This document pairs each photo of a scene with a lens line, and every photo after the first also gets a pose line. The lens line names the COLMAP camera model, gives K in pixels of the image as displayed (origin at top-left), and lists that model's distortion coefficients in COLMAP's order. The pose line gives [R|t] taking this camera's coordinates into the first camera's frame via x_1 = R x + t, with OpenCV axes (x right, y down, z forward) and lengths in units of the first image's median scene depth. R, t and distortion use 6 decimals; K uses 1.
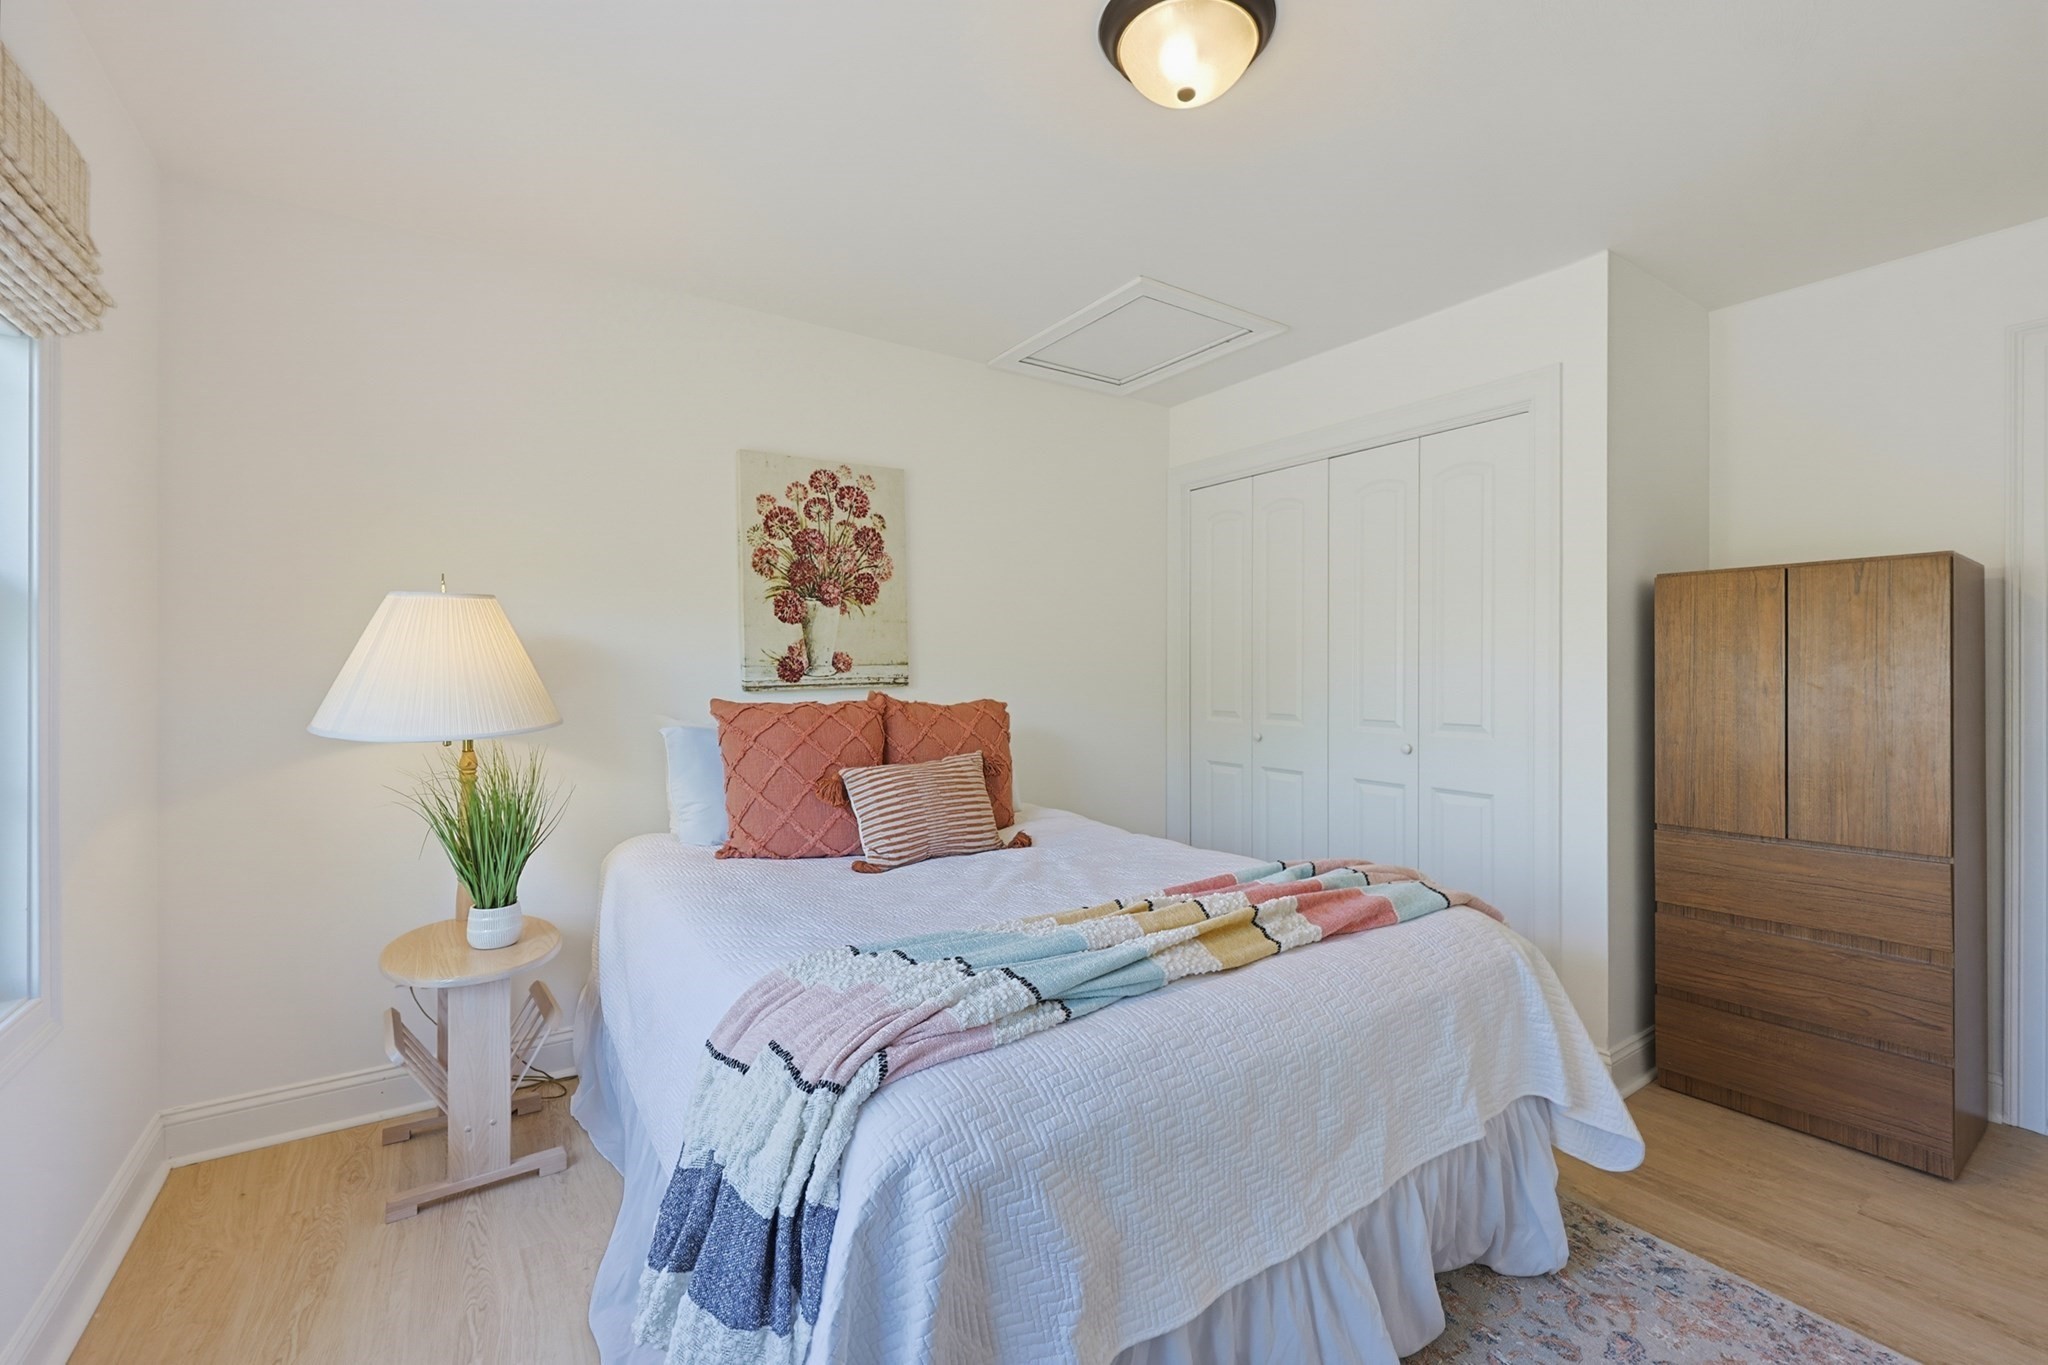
lens RADIAL K [[867.0, 0, 1033.1], [0, 867.0, 681.9], [0, 0, 1]] dist [-0.000635, -0.000793]
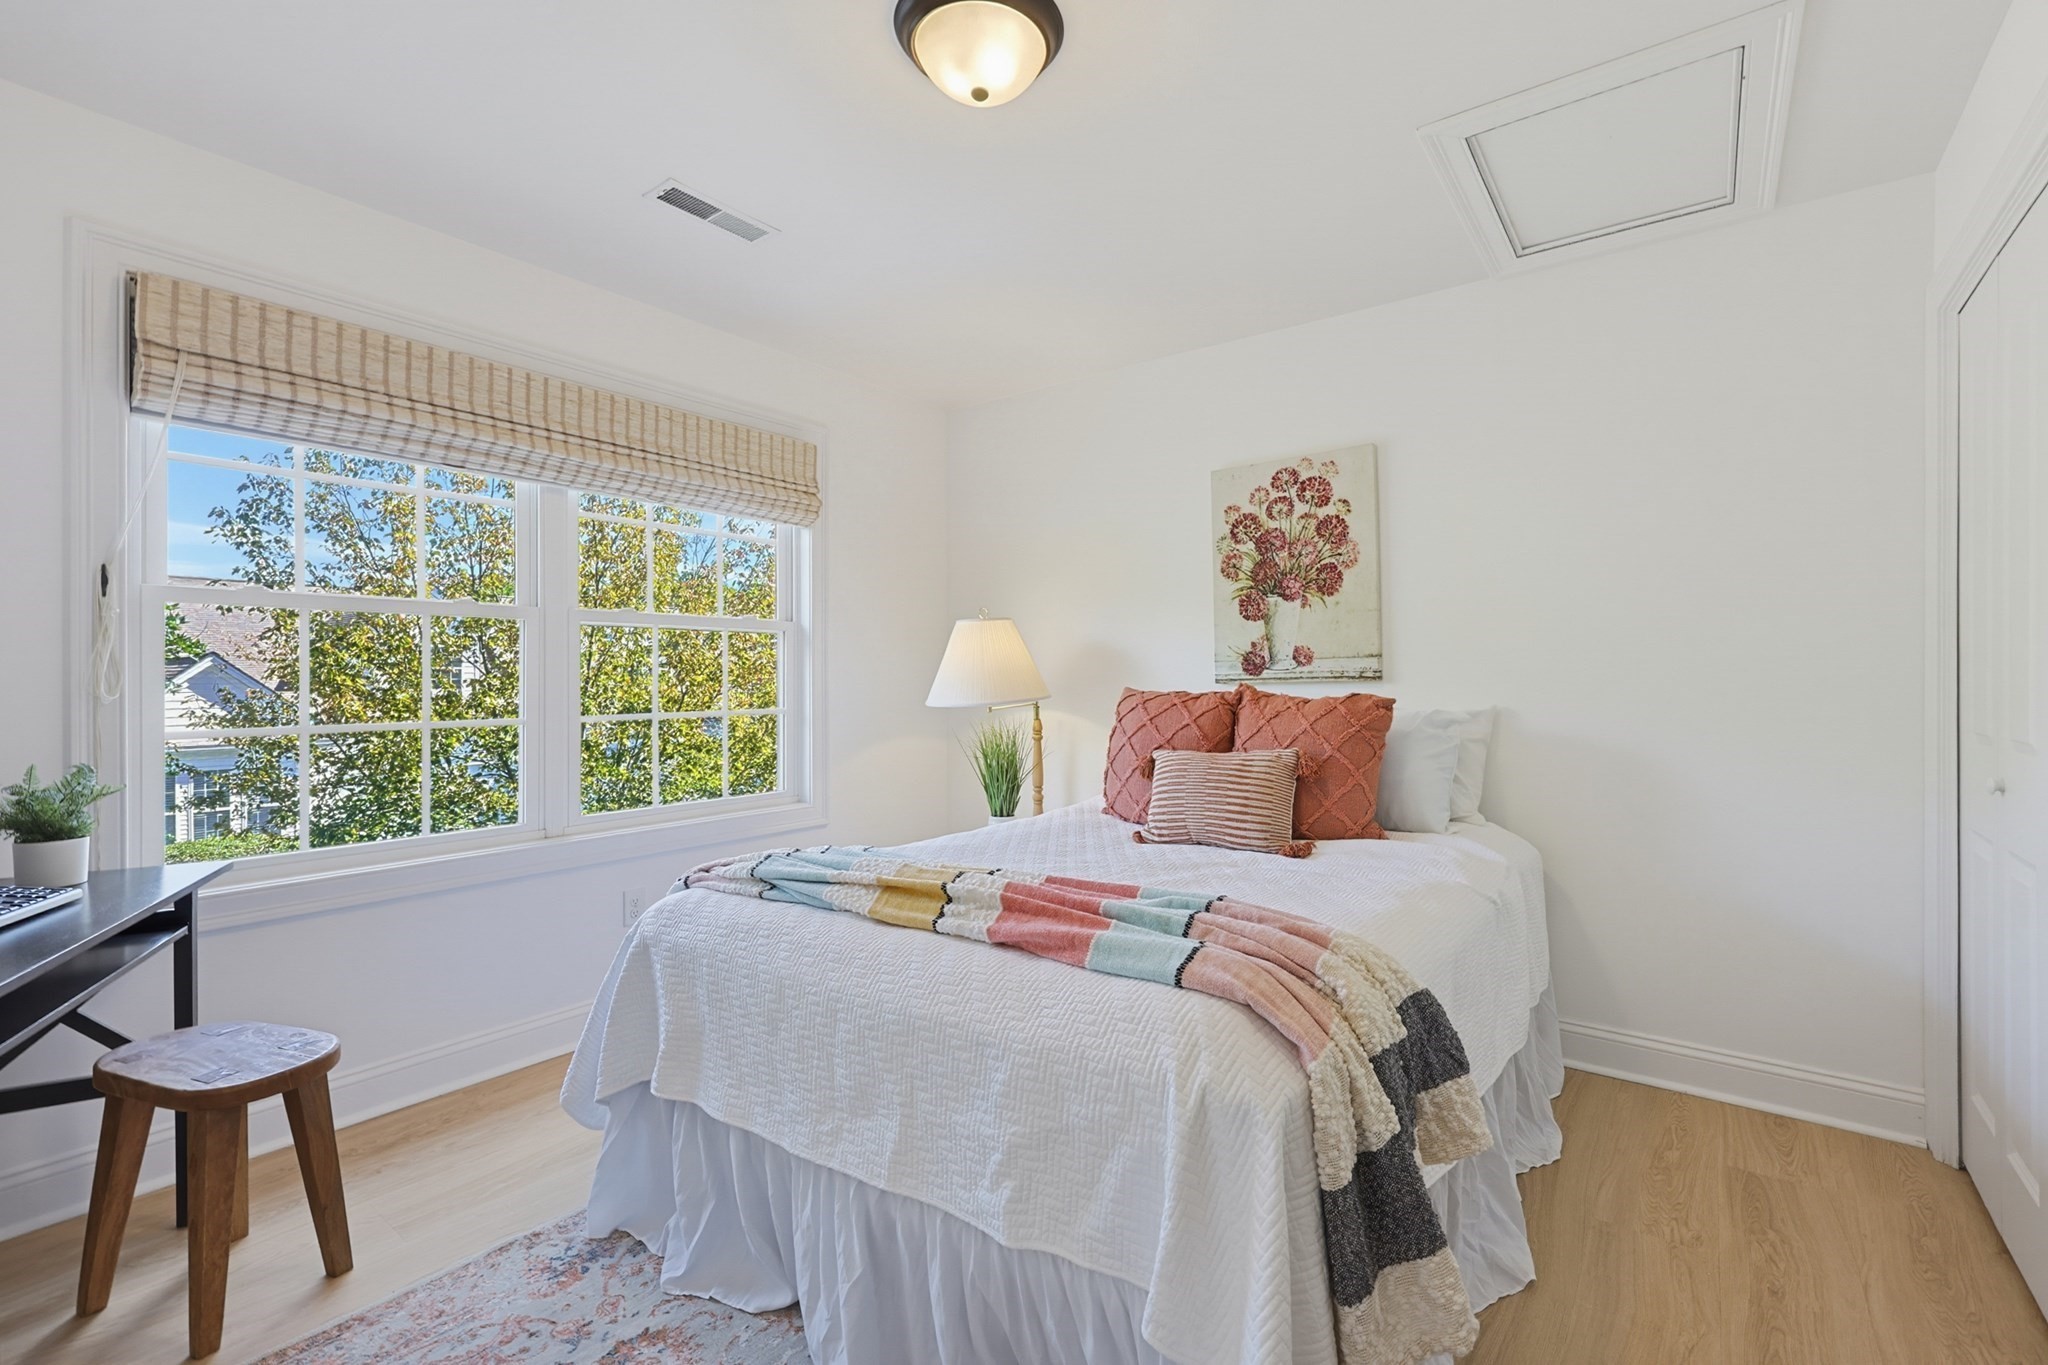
lens RADIAL K [[867.0, 0, 1033.1], [0, 867.0, 681.9], [0, 0, 1]] dist [-0.000635, -0.000793]
pose [[0.328086, 0.002449, -0.944645, 0.633744], [-0.012779, 0.999917, -0.001846, 0.013368], [0.944561, 0.012677, 0.328090, 0.389707]]
